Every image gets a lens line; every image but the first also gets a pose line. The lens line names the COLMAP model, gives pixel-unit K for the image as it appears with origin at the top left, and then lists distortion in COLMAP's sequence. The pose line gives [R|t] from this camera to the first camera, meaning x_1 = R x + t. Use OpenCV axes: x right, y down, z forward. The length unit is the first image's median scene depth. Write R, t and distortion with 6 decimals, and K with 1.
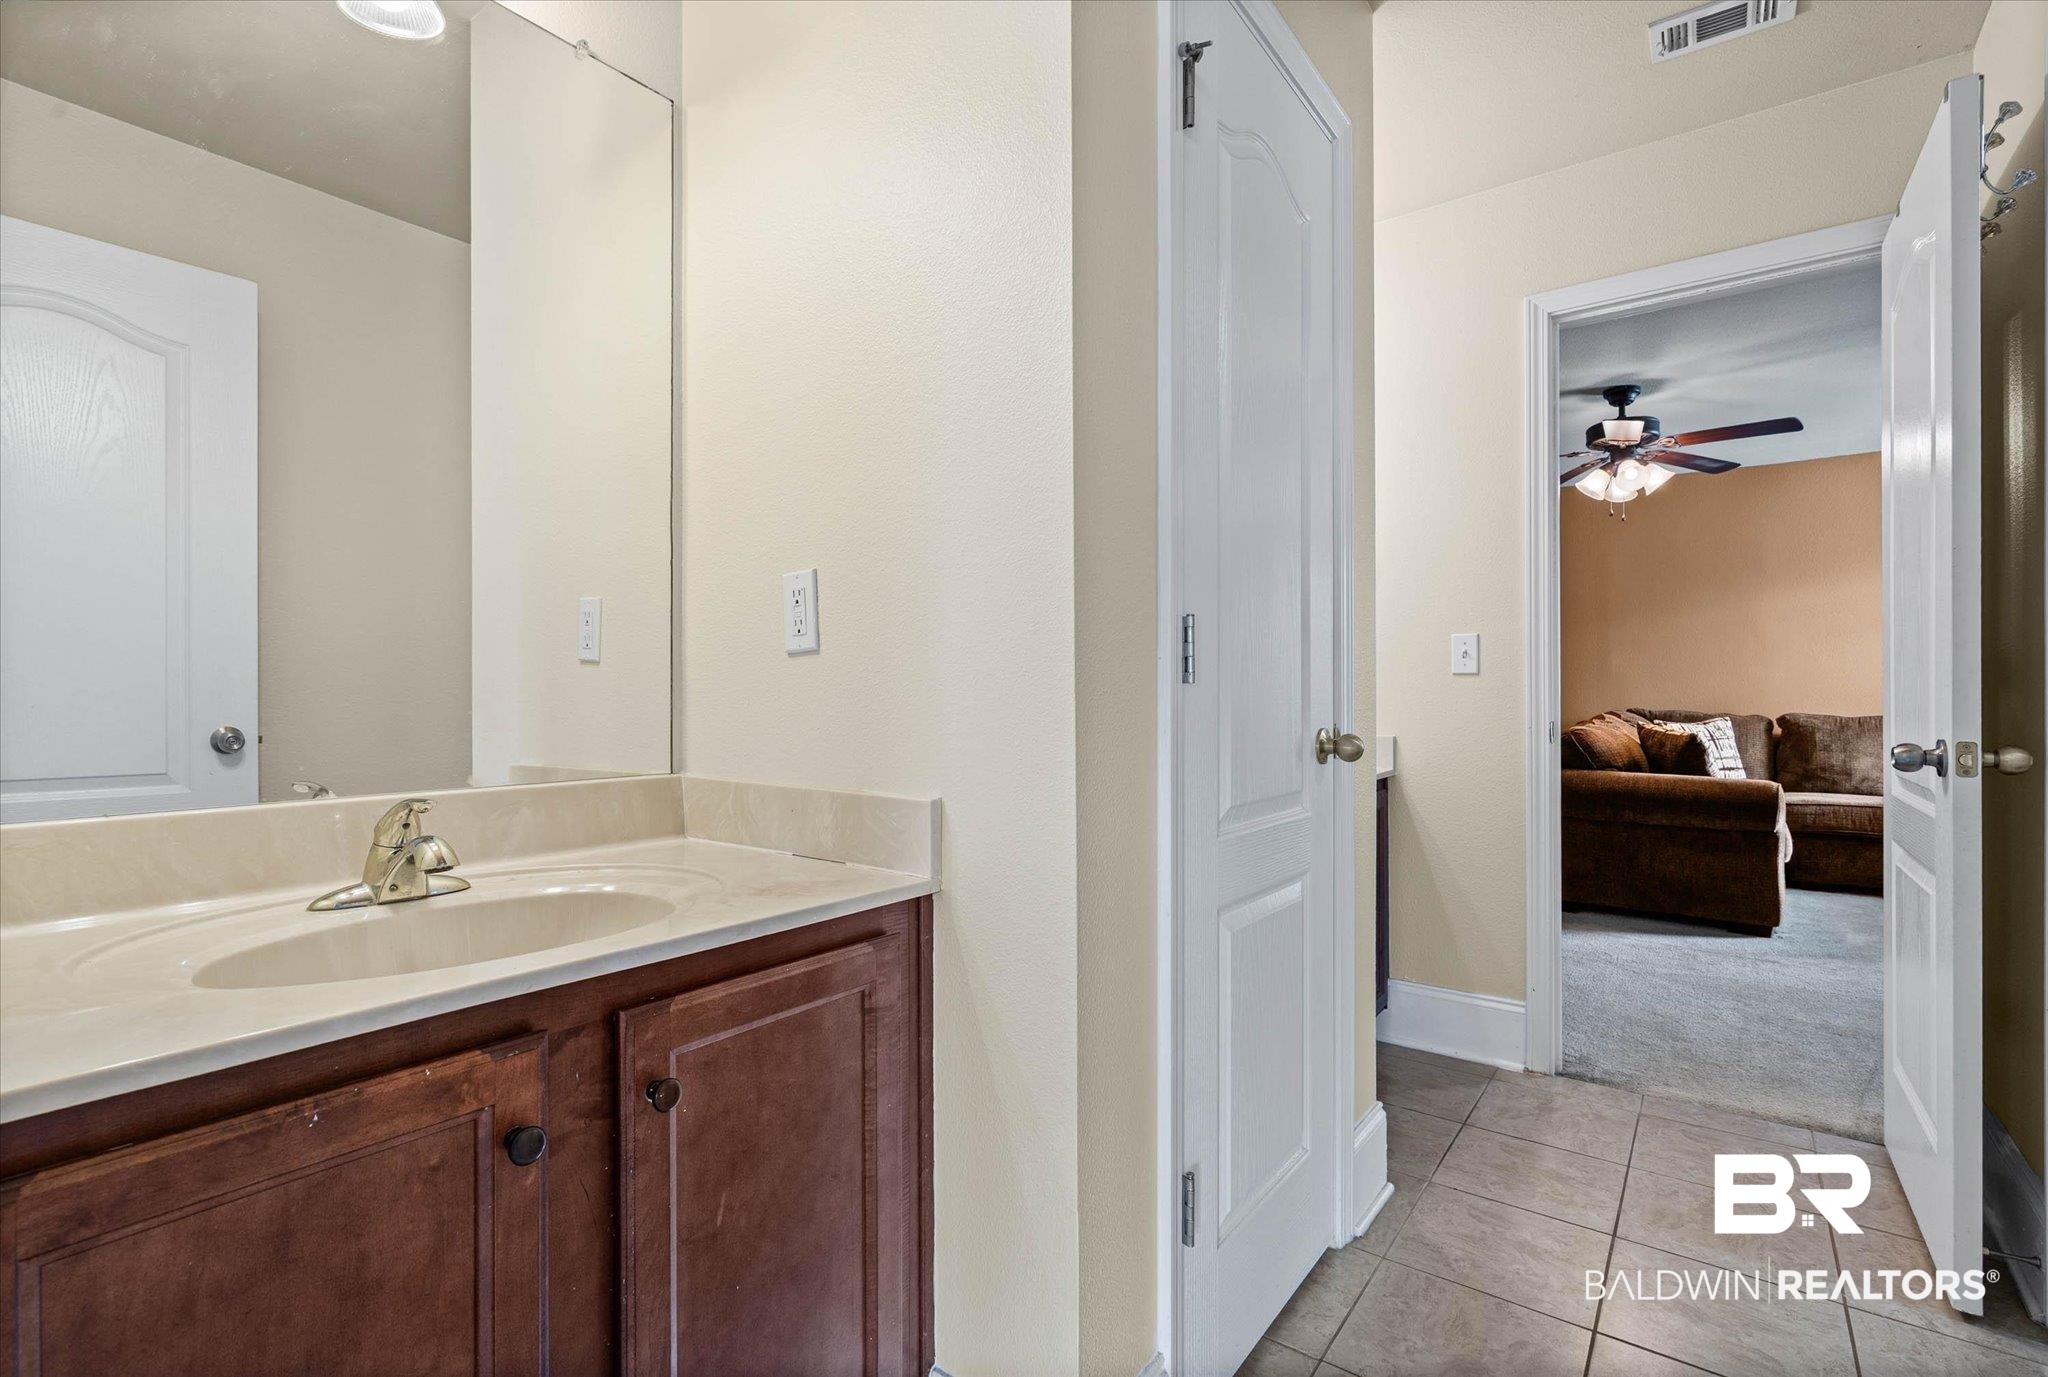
lens RADIAL K [[934.3, 0, 1024.0], [0, 934.3, 688.5], [0, 0, 1]] dist [-0.000412, -0.000110]
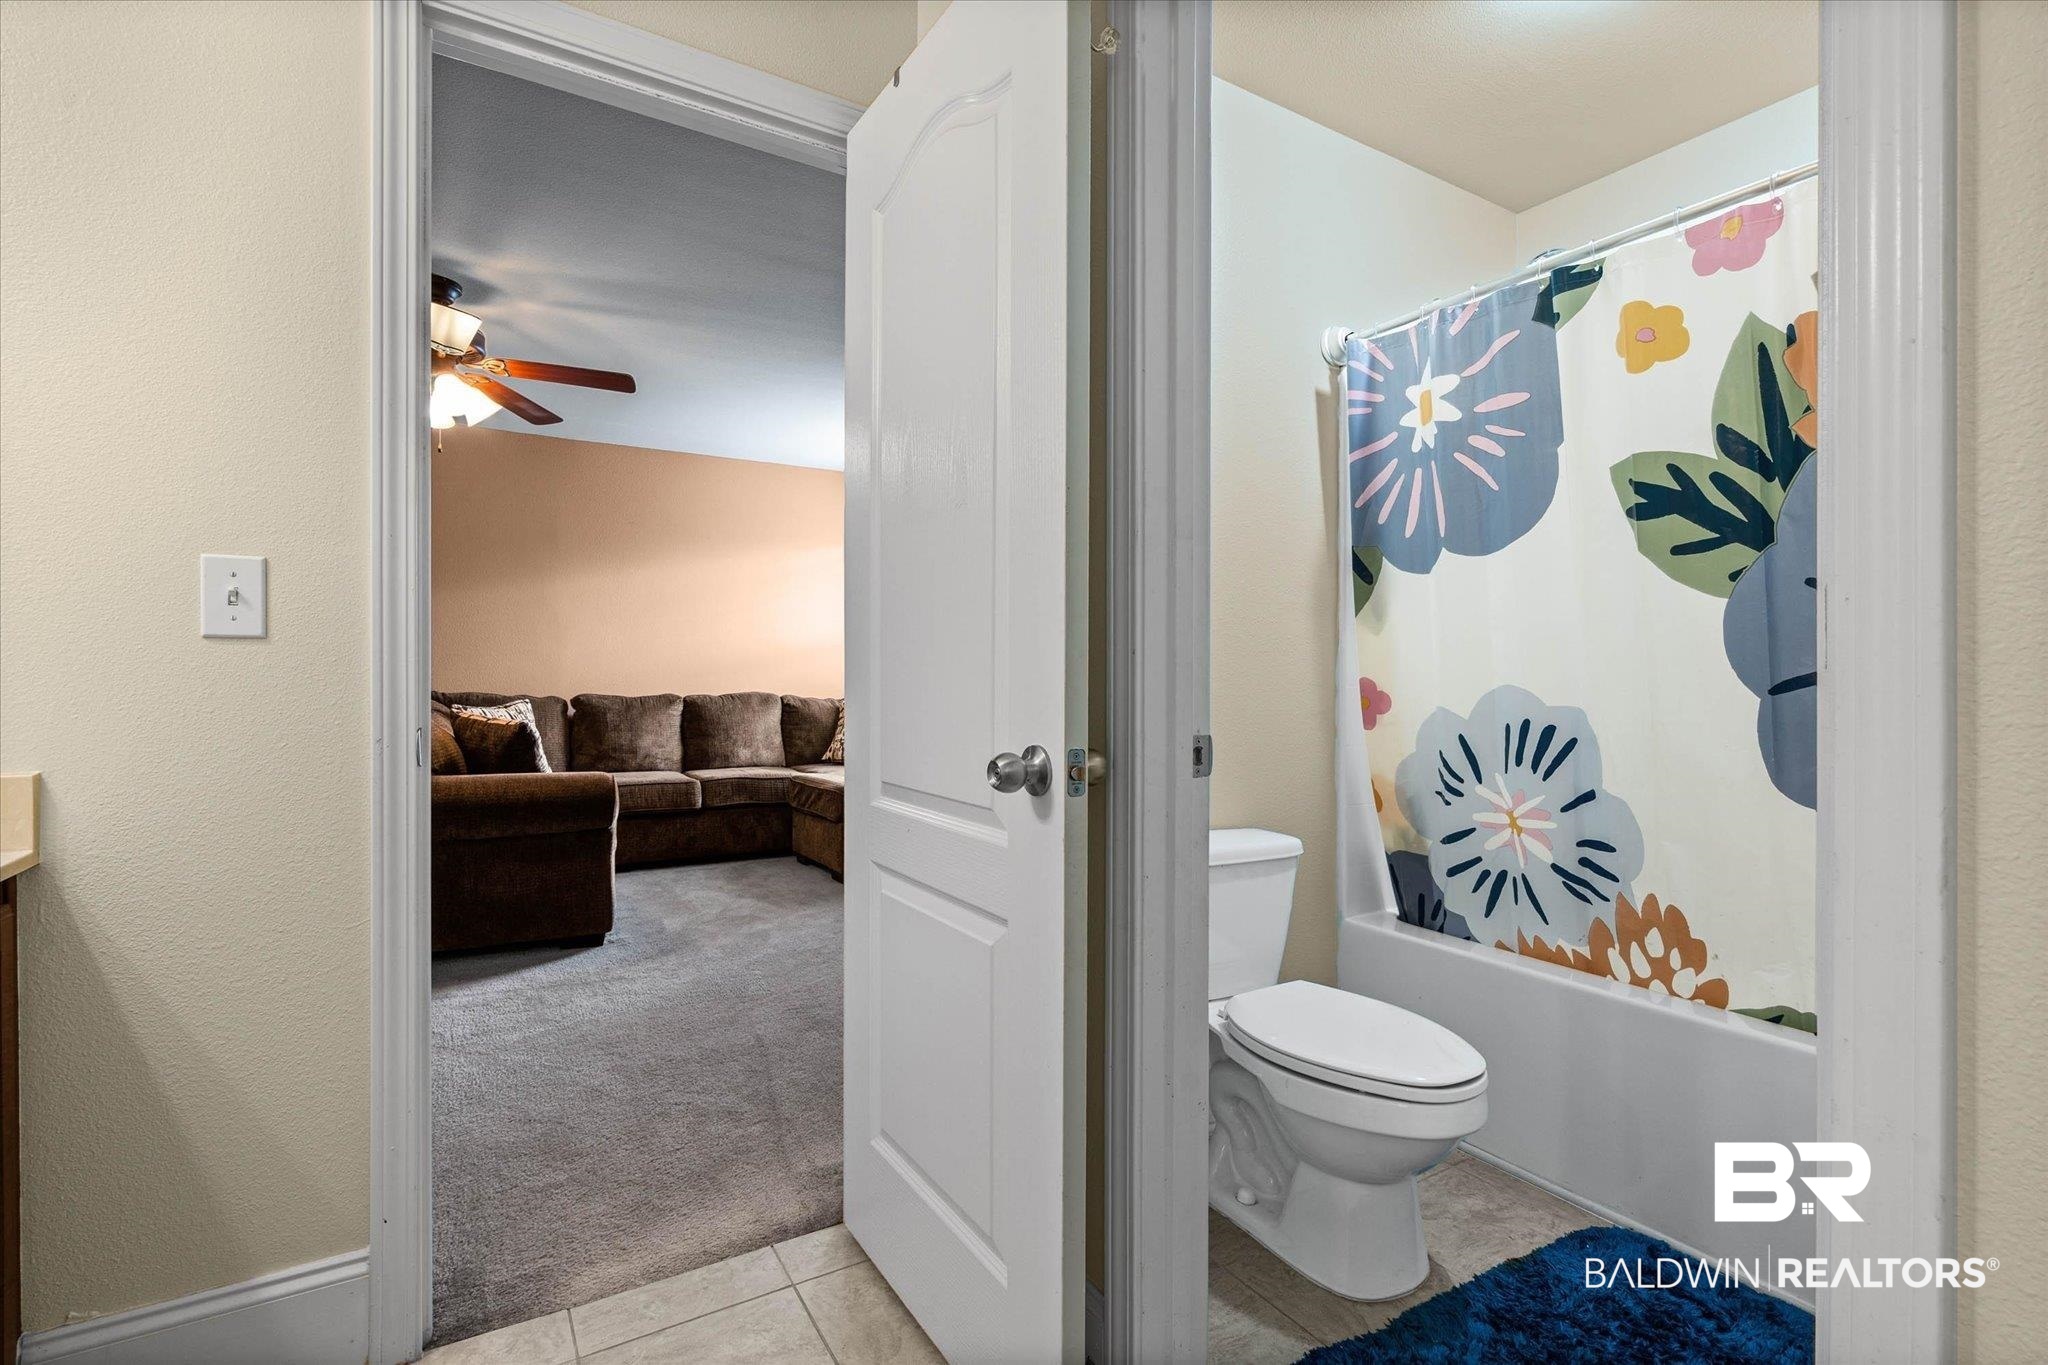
lens RADIAL K [[925.5, 0, 1024.0], [0, 925.5, 682.5], [0, 0, 1]] dist [-0.000345, 0.000010]
pose [[0.367566, -0.003668, 0.929990, 0.108701], [-0.012928, 0.999875, 0.009053, -0.000739], [-0.929908, -0.015351, 0.367473, 0.274876]]
